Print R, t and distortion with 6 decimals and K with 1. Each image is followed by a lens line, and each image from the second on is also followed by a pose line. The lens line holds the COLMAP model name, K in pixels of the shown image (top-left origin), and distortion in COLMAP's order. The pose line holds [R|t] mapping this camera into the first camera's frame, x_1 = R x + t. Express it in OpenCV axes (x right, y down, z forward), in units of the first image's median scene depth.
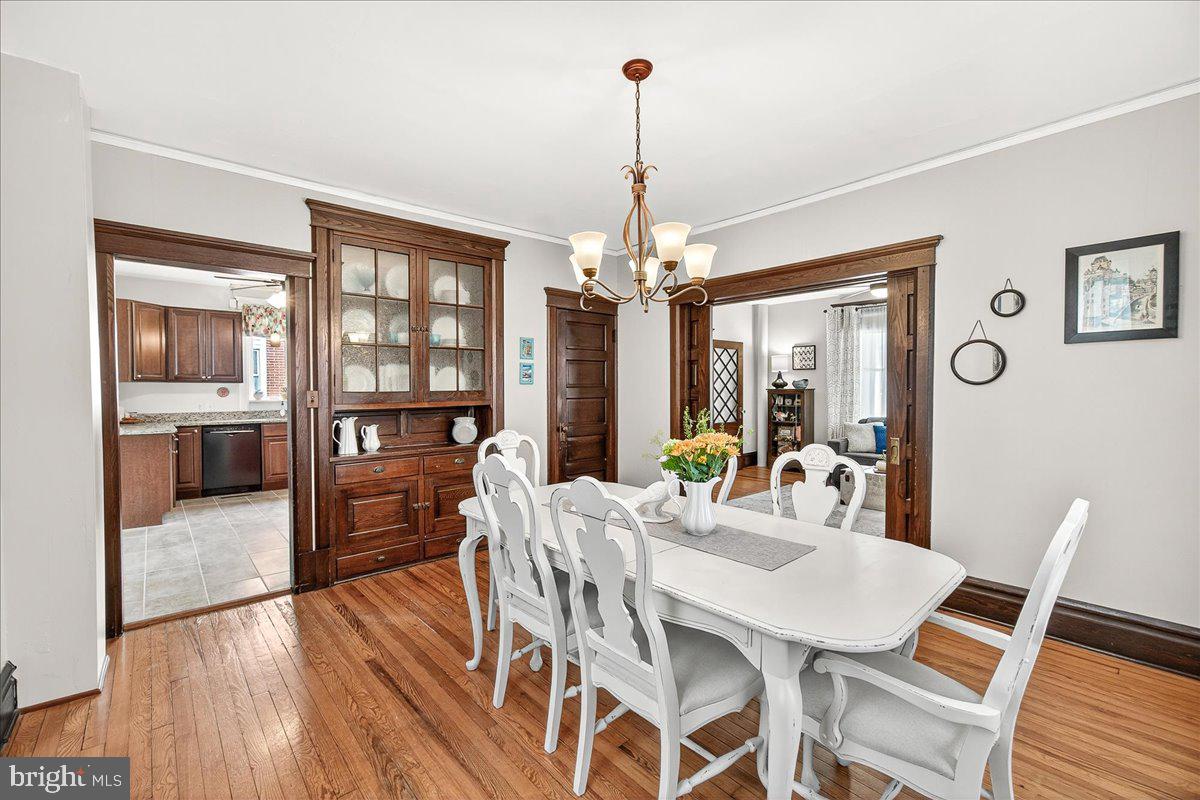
lens RADIAL K [[506.5, 0, 600.0], [0, 506.5, 400.0], [0, 0, 1]] dist [-0.002376, 0.000314]
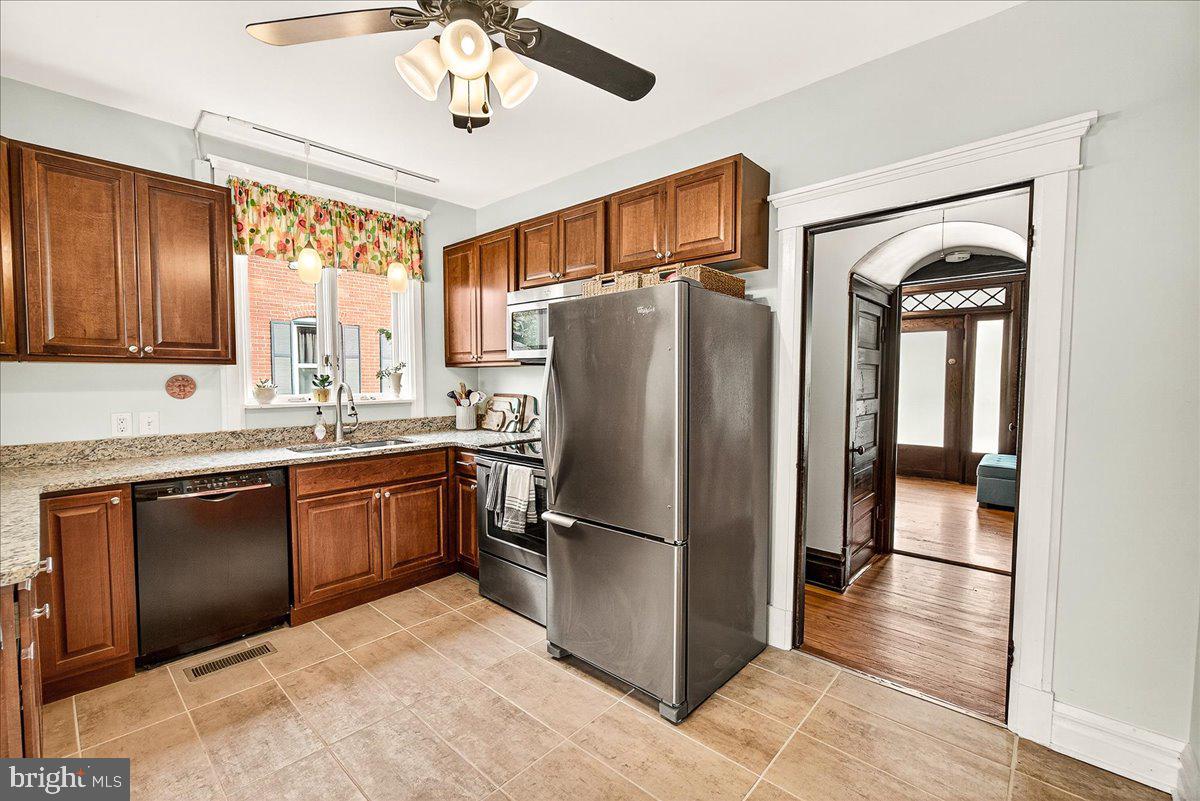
lens RADIAL K [[506.5, 0, 600.0], [0, 506.5, 400.5], [0, 0, 1]] dist [-0.002376, 0.000314]
pose [[0.994270, 0.001052, 0.106897, -0.436482], [-0.003899, 0.999643, 0.026419, -0.015976], [-0.106831, -0.026685, 0.993919, 0.537171]]
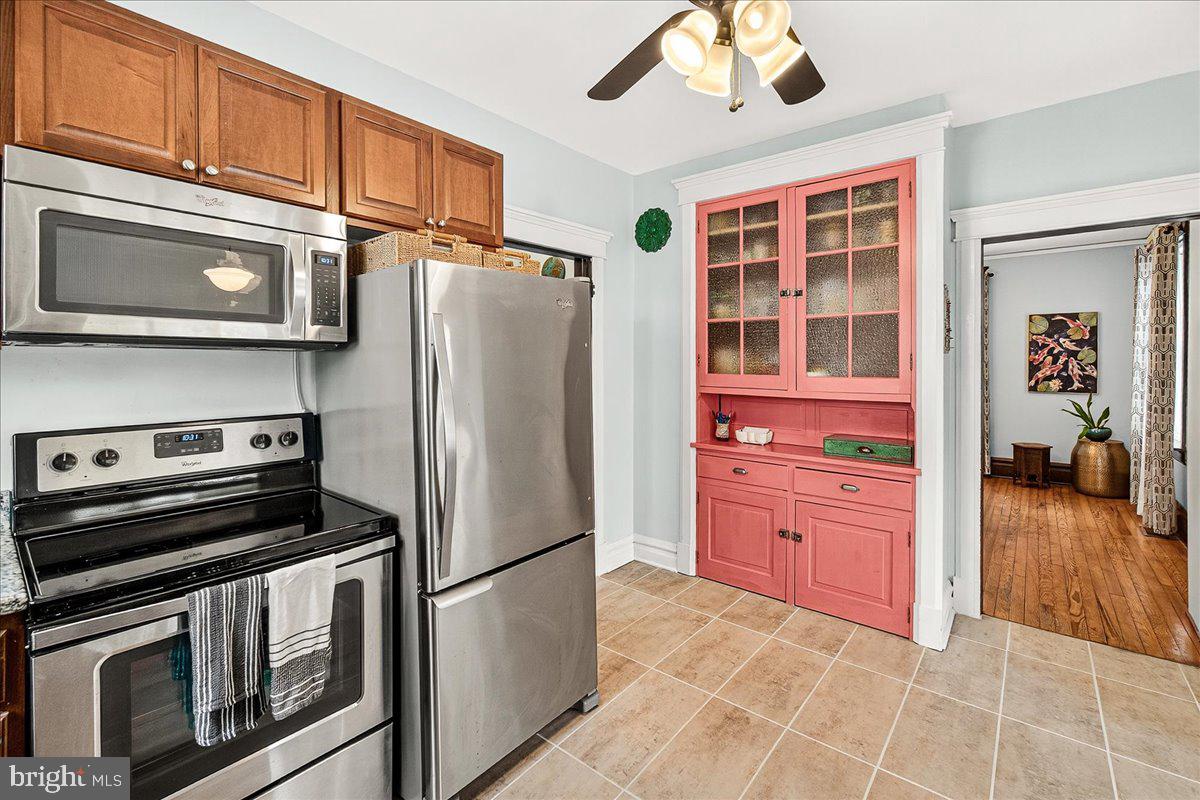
lens RADIAL K [[531.5, 0, 592.7], [0, 531.5, 363.7], [0, 0, 1]] dist [-0.002002, 0.000098]
pose [[-0.146000, 0.002757, 0.989281, -0.670615], [0.023346, 0.999727, 0.000659, -0.027128], [-0.989009, 0.023192, -0.146024, 0.852244]]
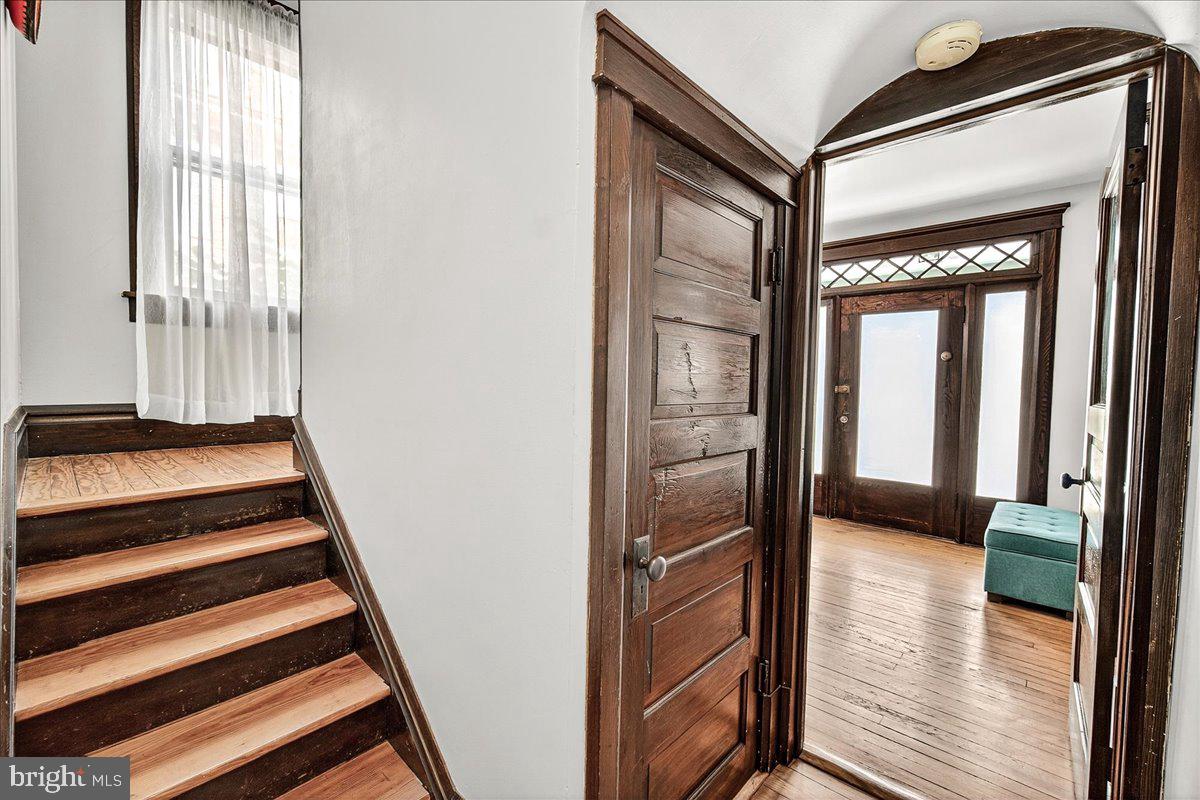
lens RADIAL K [[506.5, 0, 600.0], [0, 506.5, 400.0], [0, 0, 1]] dist [-0.002376, 0.000314]
pose [[0.994186, 0.018408, 0.106094, -0.176443], [-0.020288, 0.999655, 0.016669, -0.014660], [-0.105751, -0.018724, 0.994216, 0.826433]]
